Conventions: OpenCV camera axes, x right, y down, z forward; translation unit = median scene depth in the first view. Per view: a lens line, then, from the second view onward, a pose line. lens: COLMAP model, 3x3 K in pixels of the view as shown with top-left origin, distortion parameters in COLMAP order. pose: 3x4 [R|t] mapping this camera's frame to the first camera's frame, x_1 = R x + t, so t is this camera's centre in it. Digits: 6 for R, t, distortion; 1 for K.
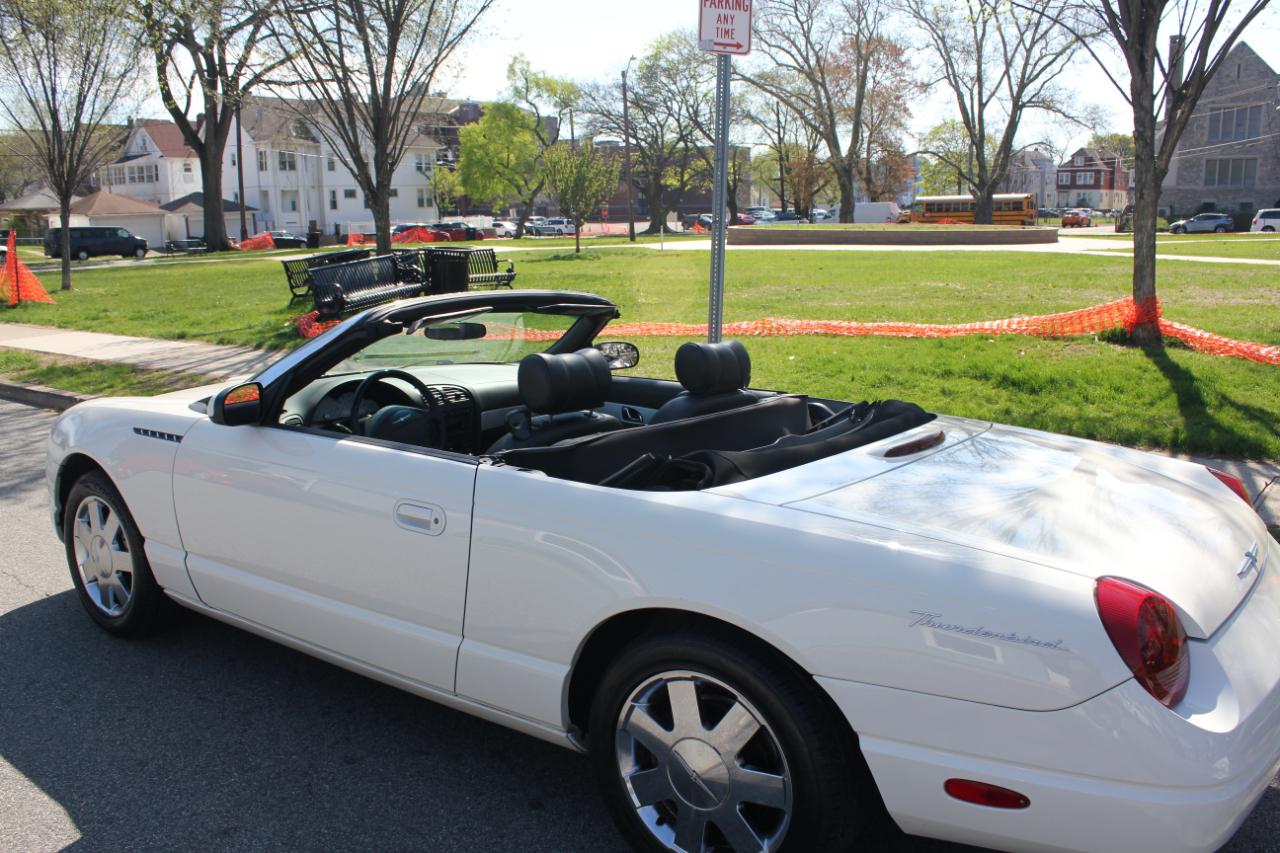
lens RADIAL K [[1069.3, 0, 640.0], [0, 1069.3, 426.5], [0, 0, 1]] dist [-0.173741, 0.156771]
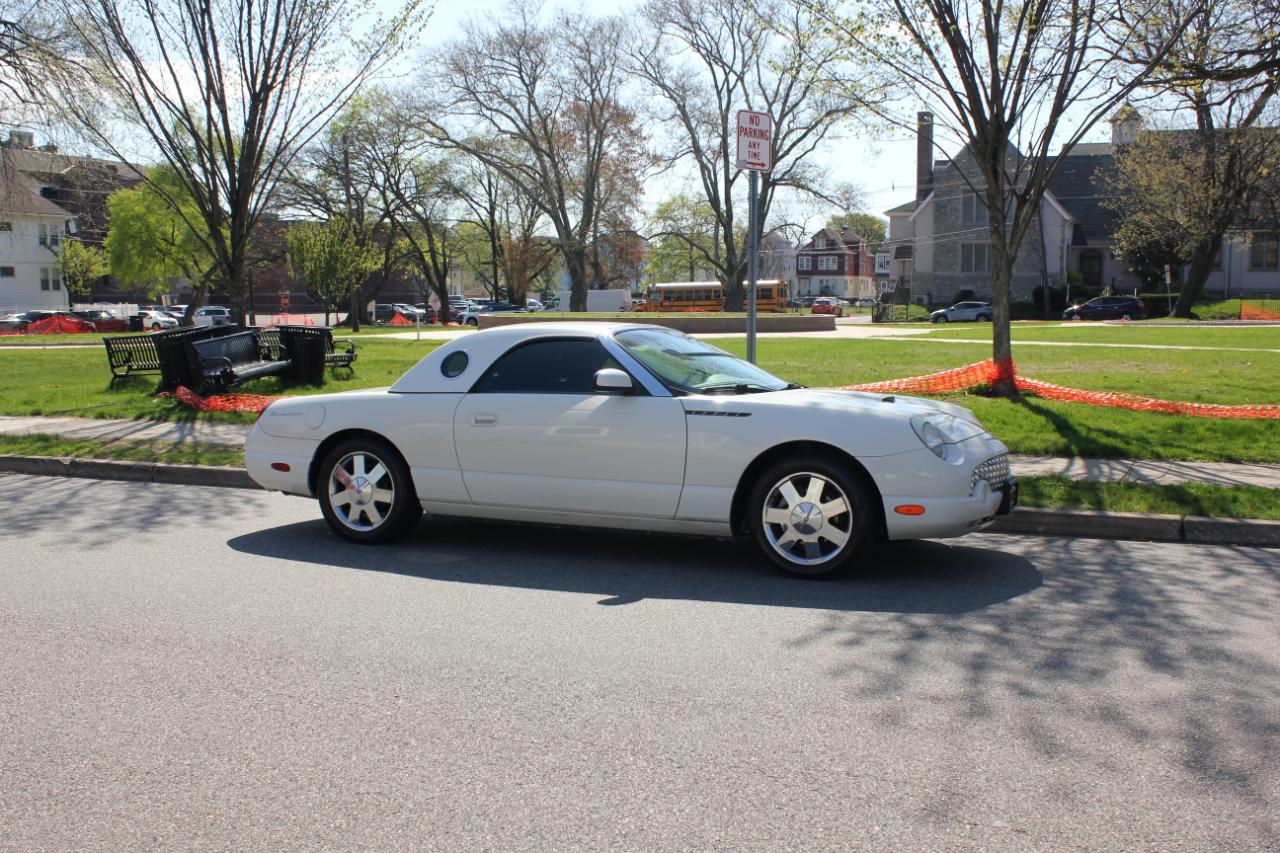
lens RADIAL K [[1320.8, 0, 640.0], [0, 1320.8, 426.5], [0, 0, 1]] dist [-0.131913, 0.126509]
pose [[0.965399, -0.012042, 0.260500, -0.039733], [0.039606, 0.994116, -0.100824, 0.011316], [-0.257753, 0.107653, 0.960195, -0.044748]]
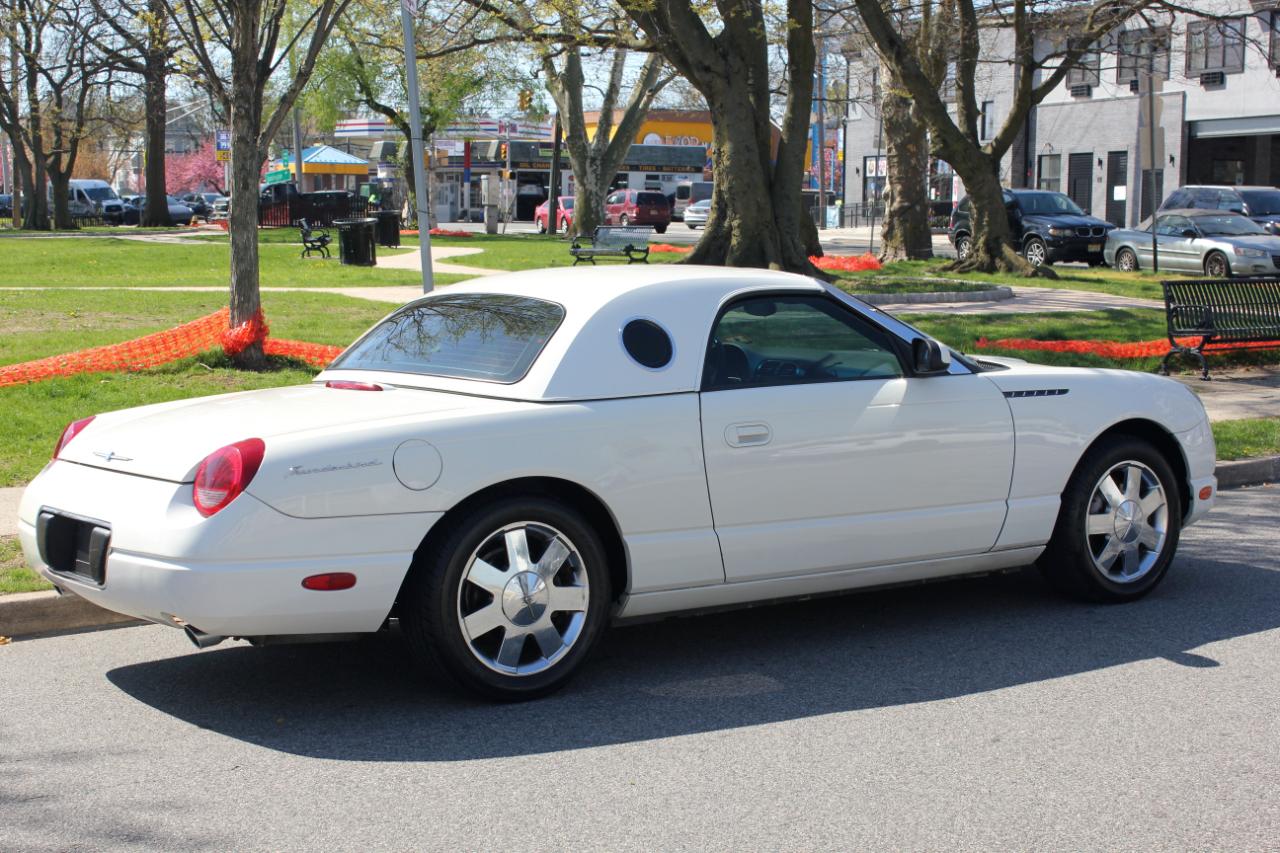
lens RADIAL K [[2009.0, 0, 640.0], [0, 2009.0, 426.5], [0, 0, 1]] dist [-0.034848, -0.046372]
pose [[0.272187, -0.081881, 0.958754, -0.110756], [0.179372, 0.983226, 0.033048, -0.003734], [-0.945378, 0.162979, 0.282309, 0.032616]]
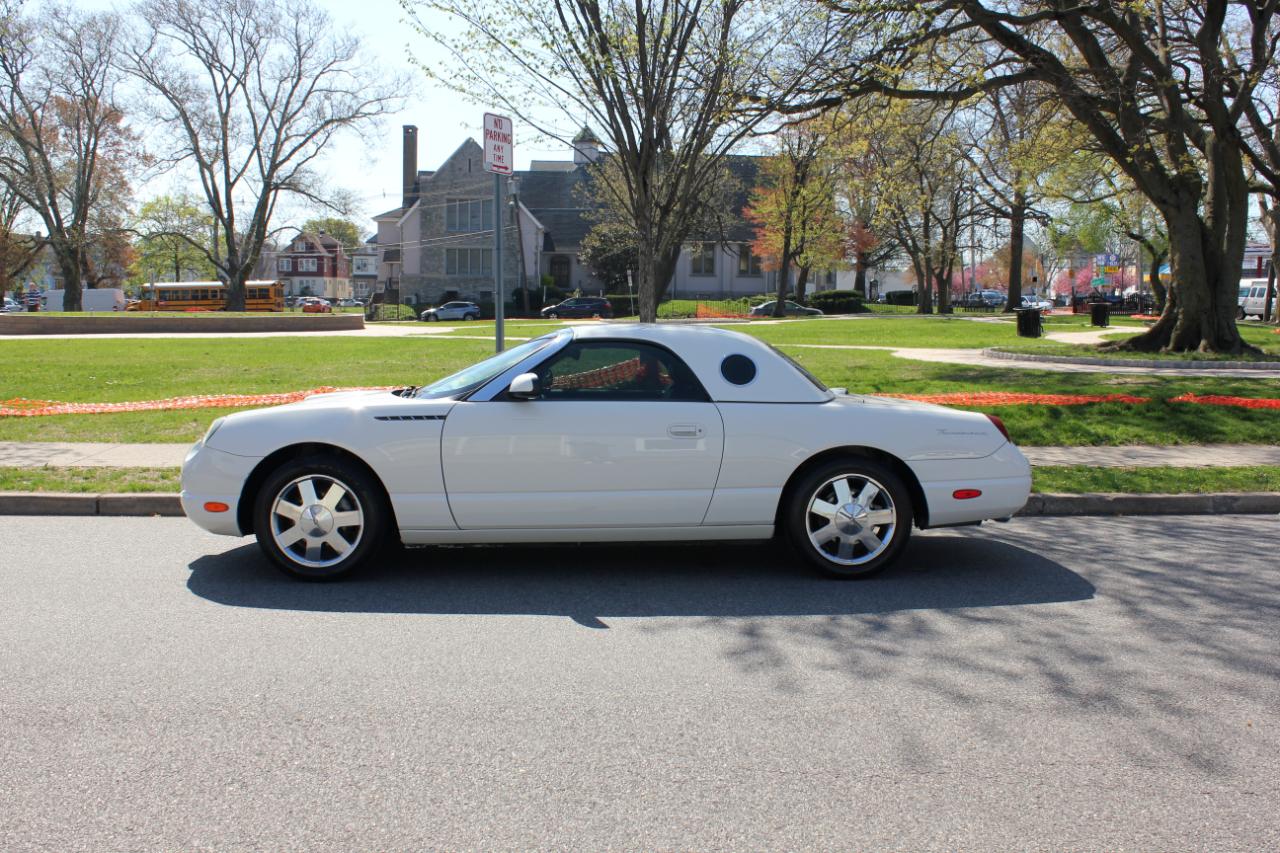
lens RADIAL K [[1221.9, 0, 640.0], [0, 1221.9, 426.5], [0, 0, 1]] dist [-0.138657, 0.155656]
pose [[0.775886, -0.041730, 0.629491, -0.061706], [0.104115, 0.992598, -0.062526, 0.007645], [-0.622222, 0.114052, 0.774488, -0.025230]]
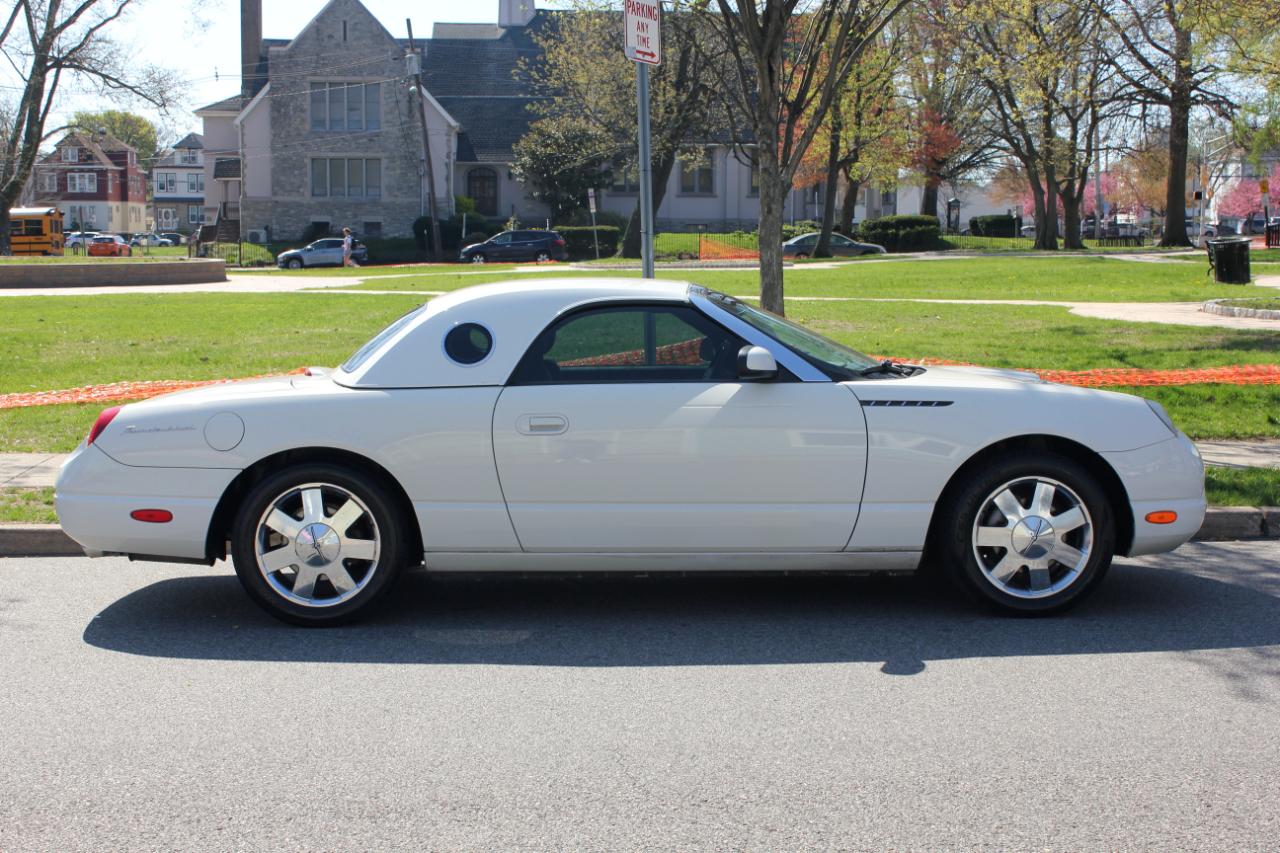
lens RADIAL K [[1845.6, 0, 640.0], [0, 1845.6, 426.5], [0, 0, 1]] dist [-0.047238, 0.098867]
pose [[0.754284, -0.052173, 0.654472, -0.082490], [0.118316, 0.991319, -0.057334, 0.006364], [-0.645800, 0.120681, 0.753909, -0.020205]]
